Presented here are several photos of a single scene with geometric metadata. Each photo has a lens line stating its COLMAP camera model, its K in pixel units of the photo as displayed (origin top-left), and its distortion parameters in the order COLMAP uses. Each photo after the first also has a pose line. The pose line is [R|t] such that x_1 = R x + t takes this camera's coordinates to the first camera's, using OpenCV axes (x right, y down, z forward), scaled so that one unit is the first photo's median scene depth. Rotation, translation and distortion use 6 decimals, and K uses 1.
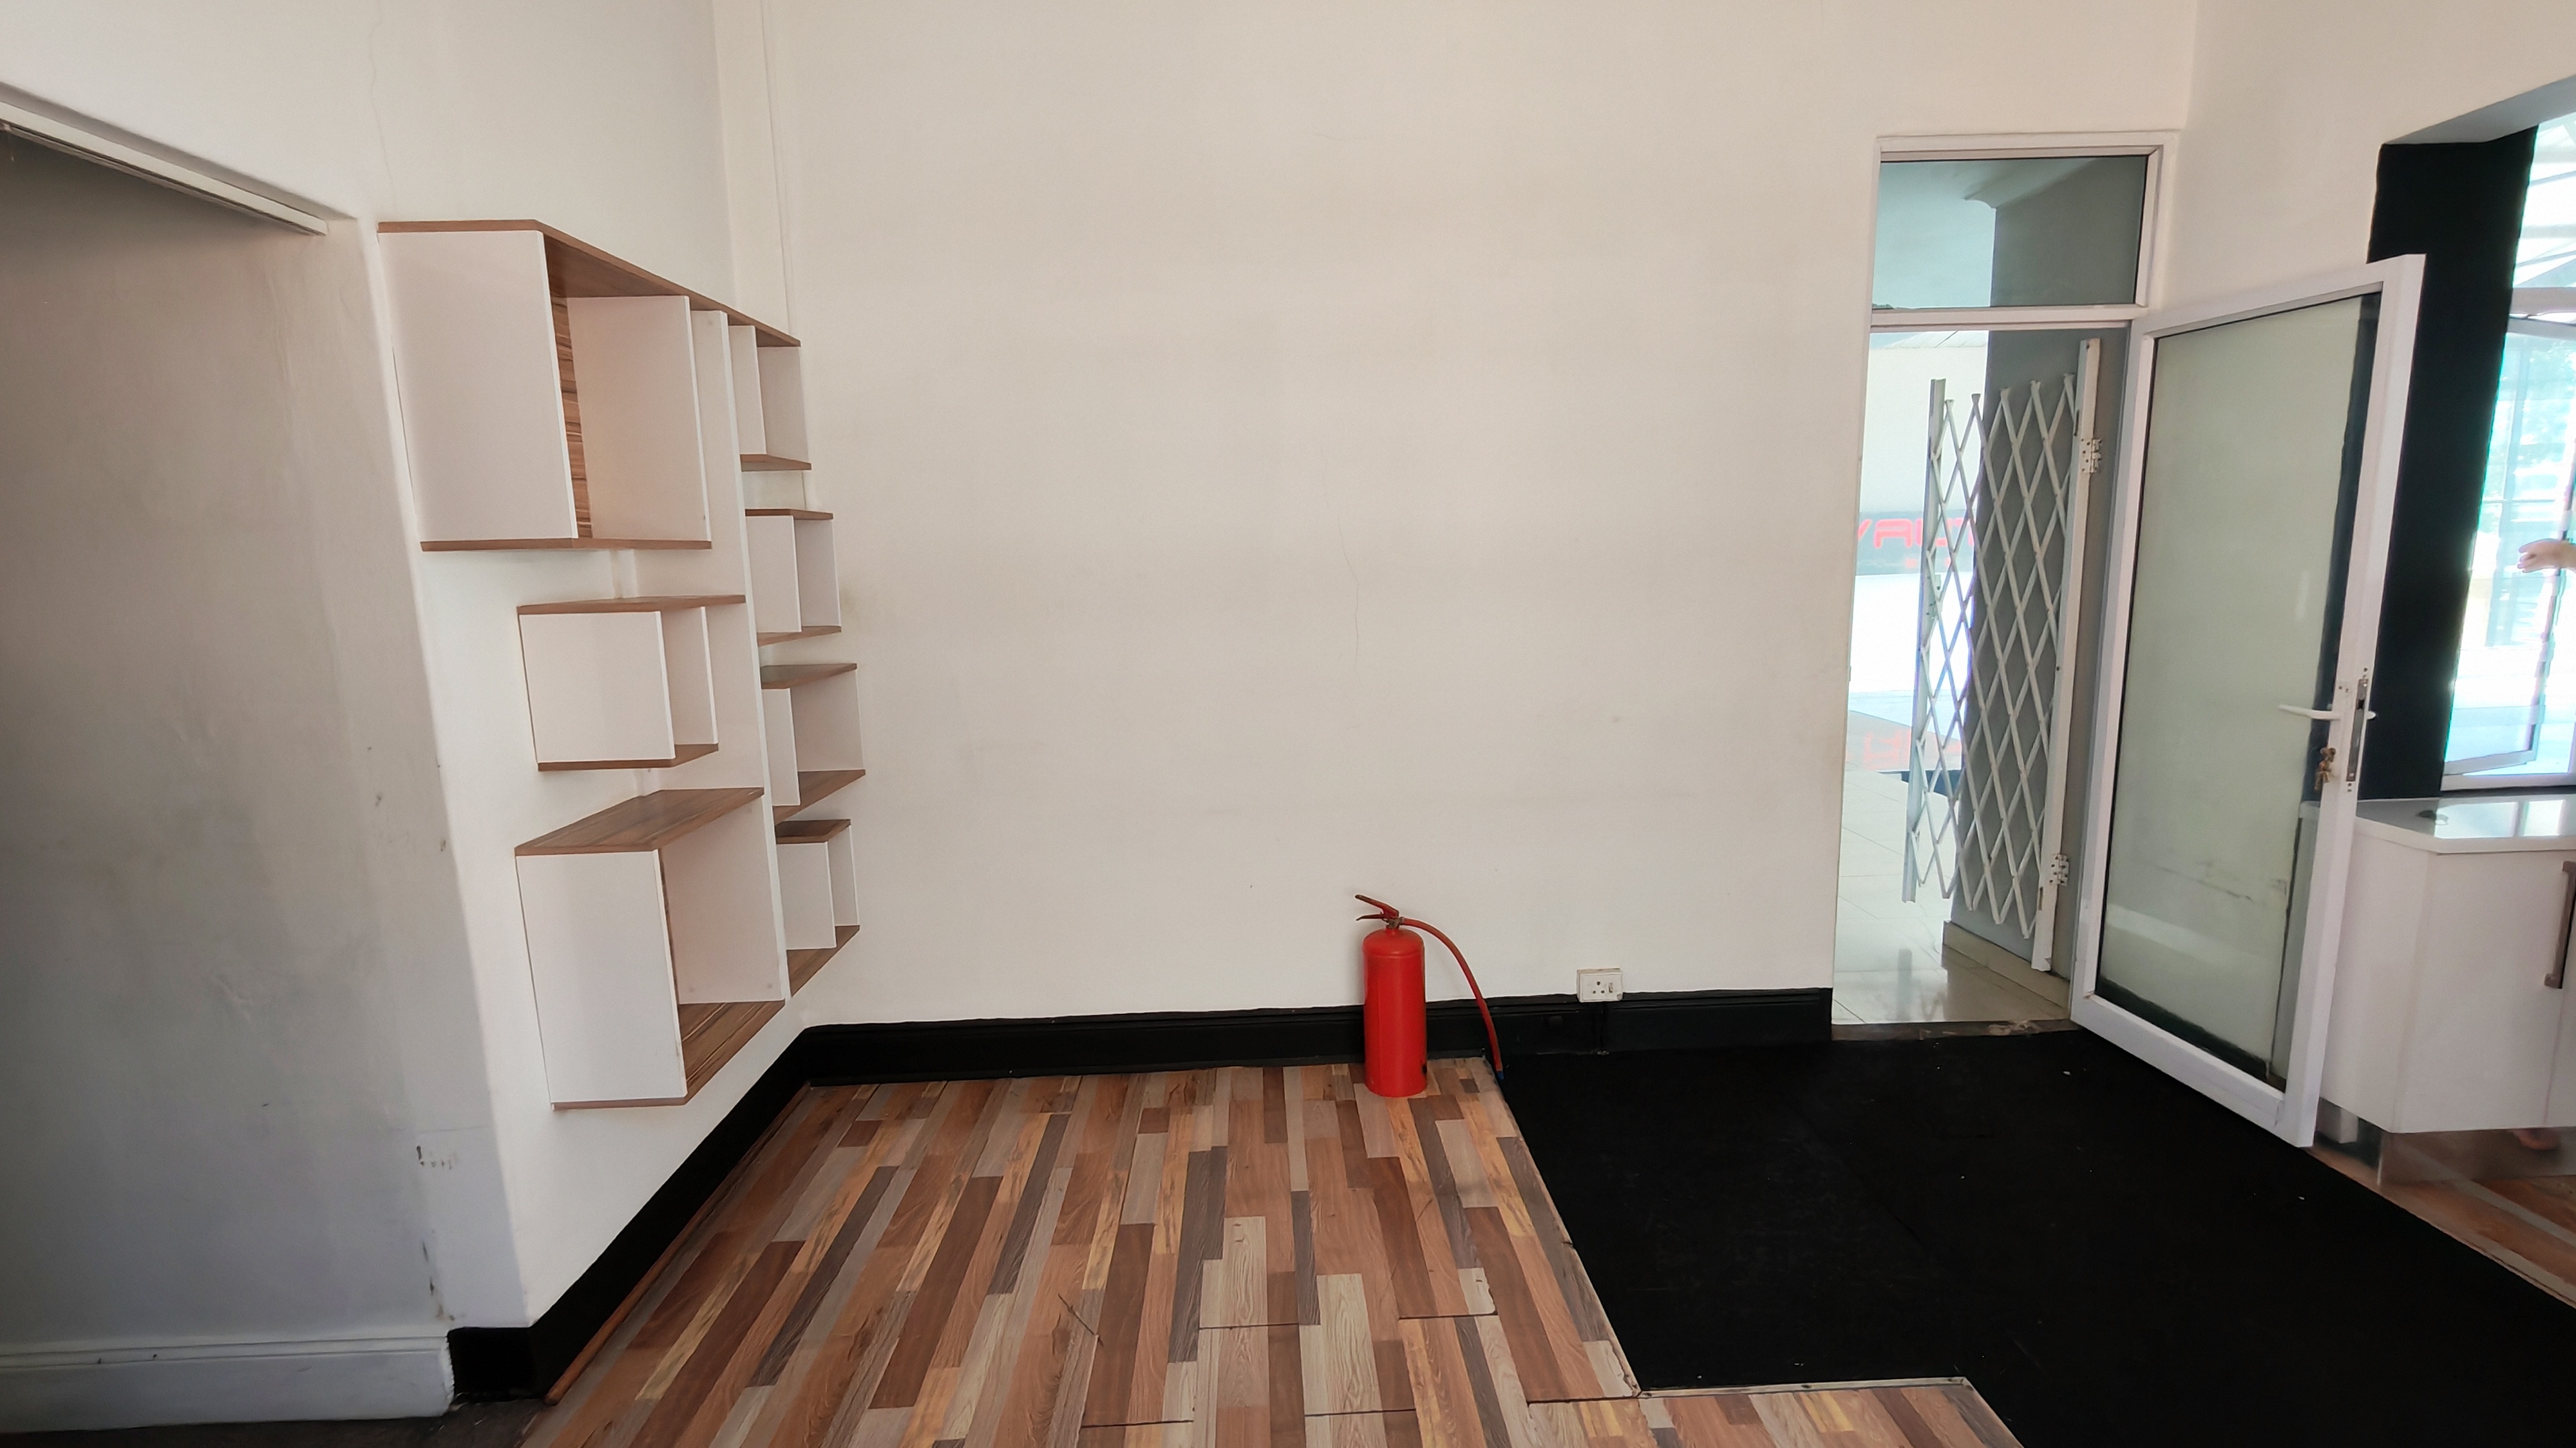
lens RADIAL K [[1172.4, 0, 1288.9], [0, 1172.4, 743.5], [0, 0, 1]] dist [-0.001061, 0.000076]
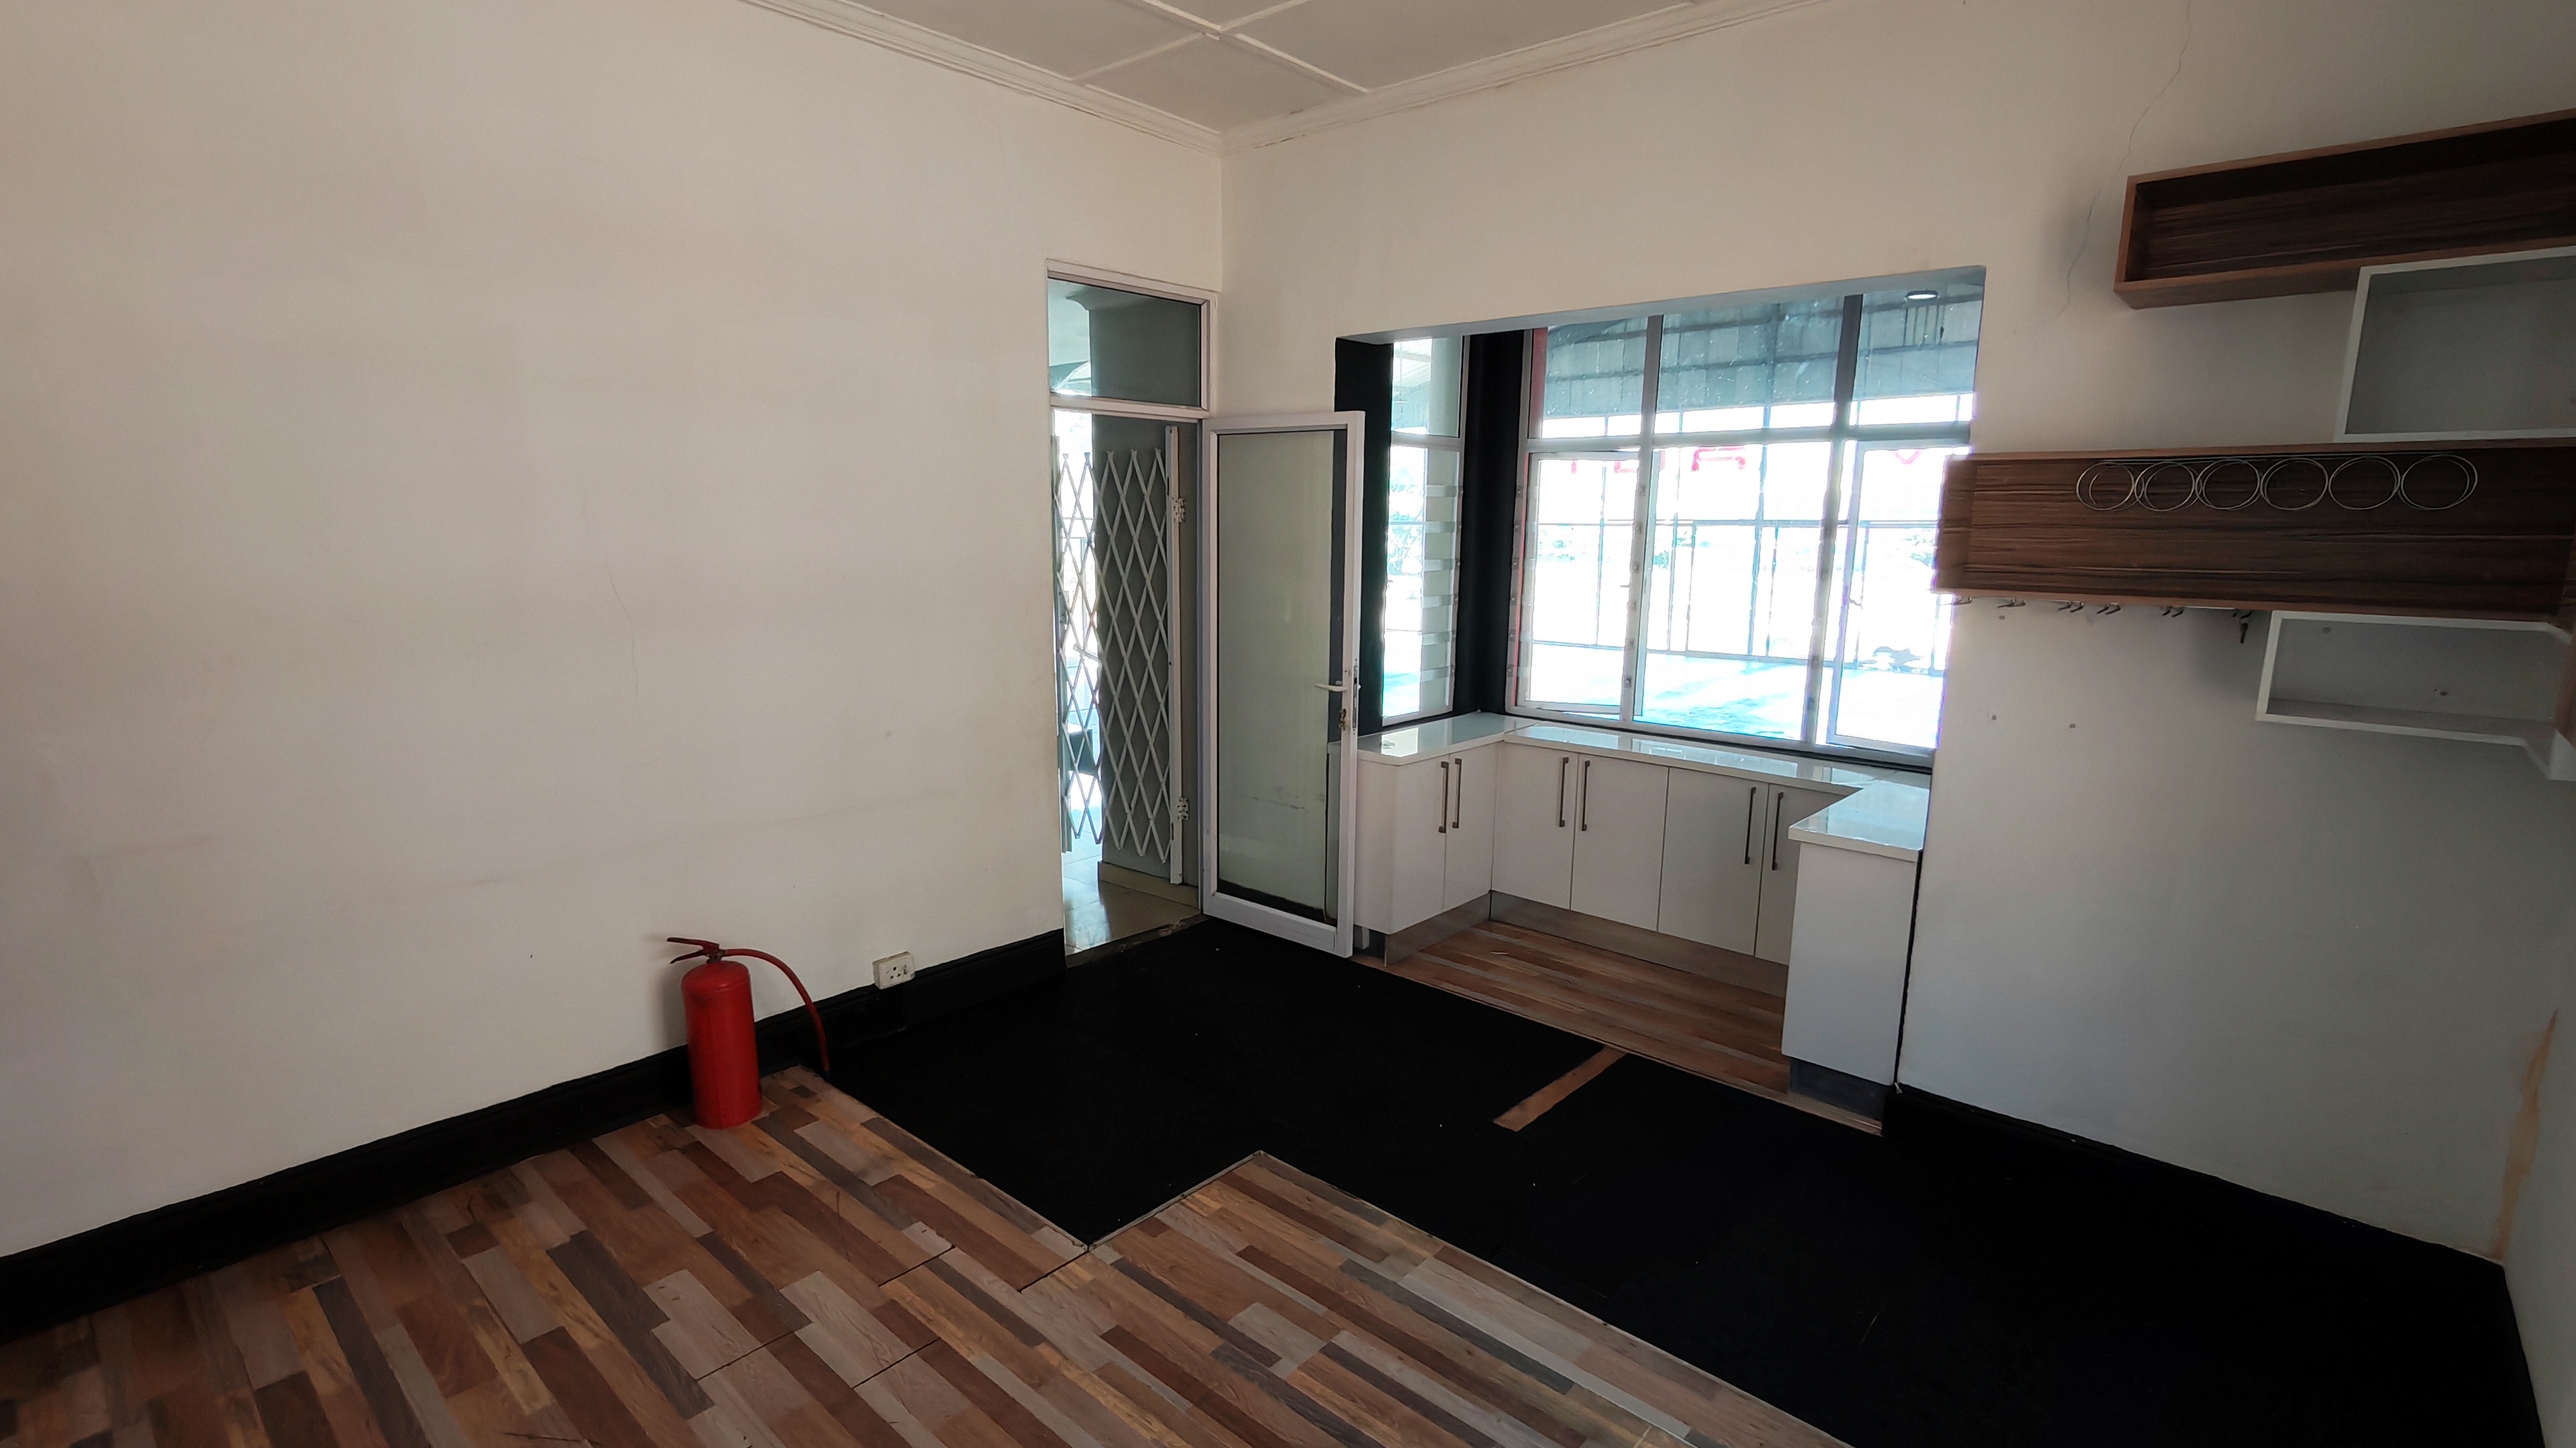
lens RADIAL K [[1181.4, 0, 1288.0], [0, 1181.4, 736.8], [0, 0, 1]] dist [0.001078, -0.001249]
pose [[0.690863, -0.101540, 0.715820, -0.285816], [0.094014, 0.994299, 0.050306, -0.040125], [-0.716847, 0.032543, 0.696470, -0.066902]]
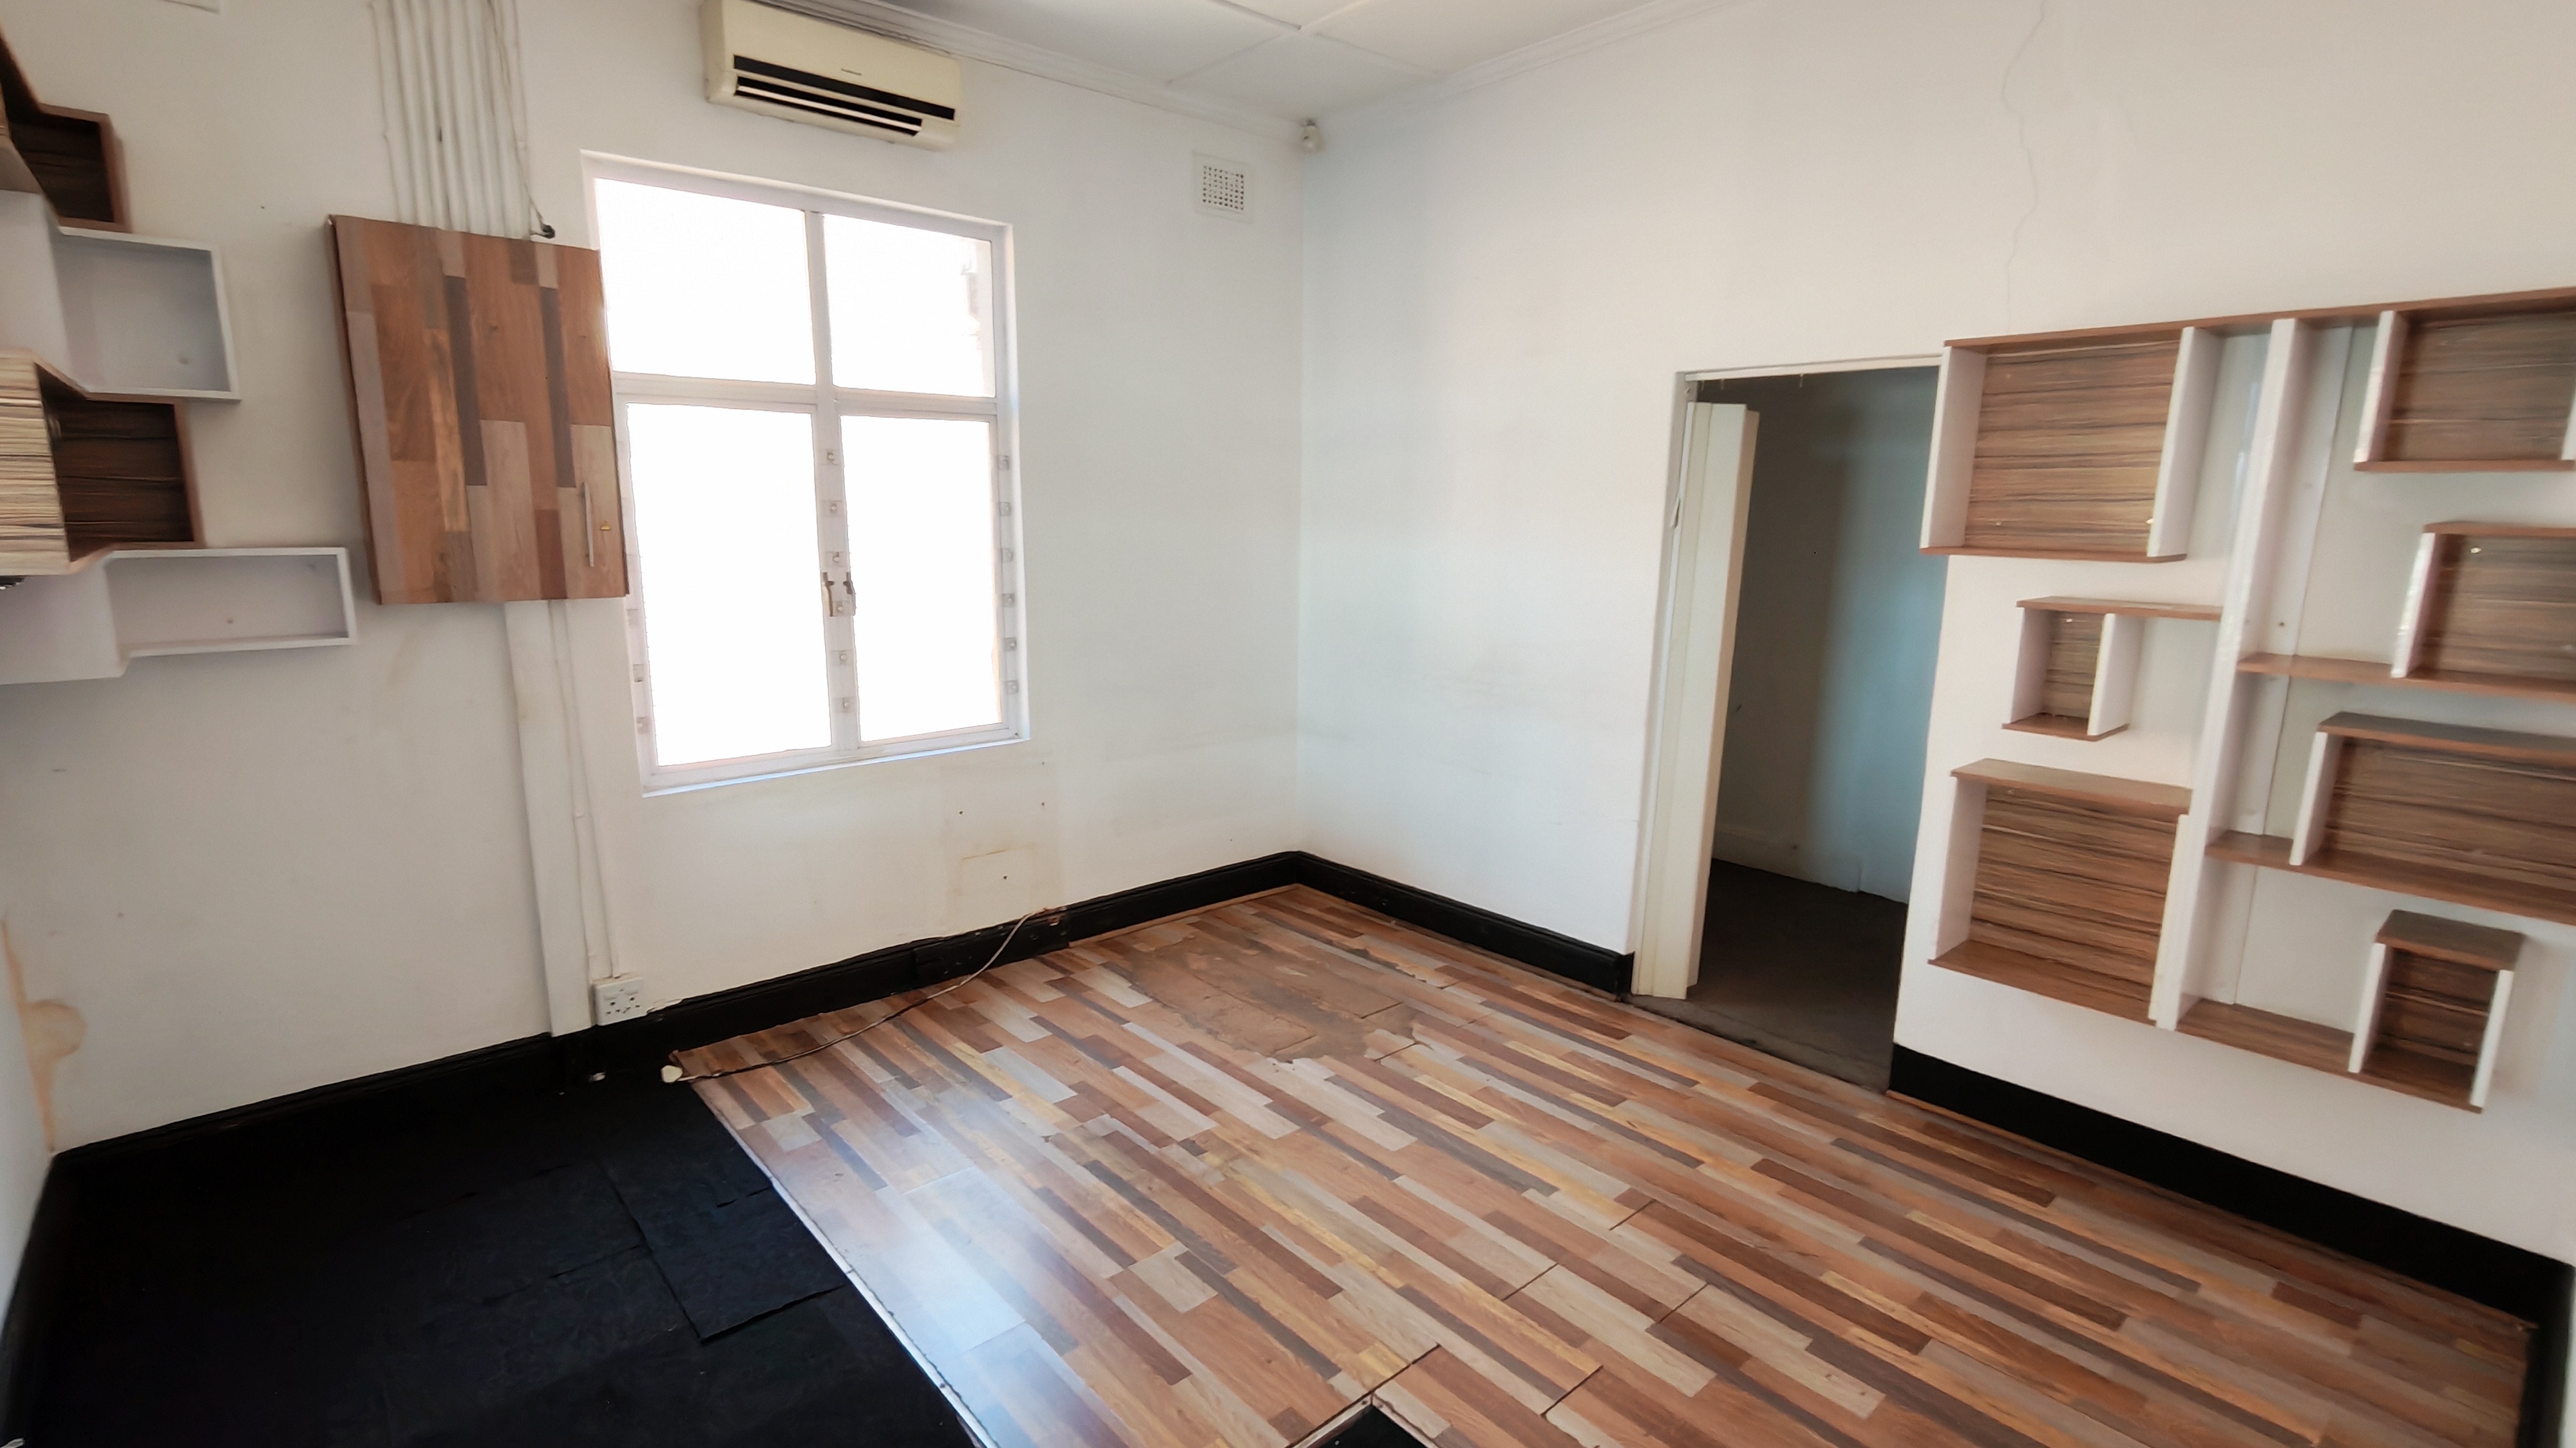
lens RADIAL K [[1186.1, 0, 1294.1], [0, 1186.1, 731.0], [0, 0, 1]] dist [-0.000862, -0.000921]
pose [[-0.770151, 0.138209, -0.622709, 0.609511], [-0.096181, 0.939919, 0.327568, -0.227946], [0.630569, 0.312170, -0.710586, 0.997781]]
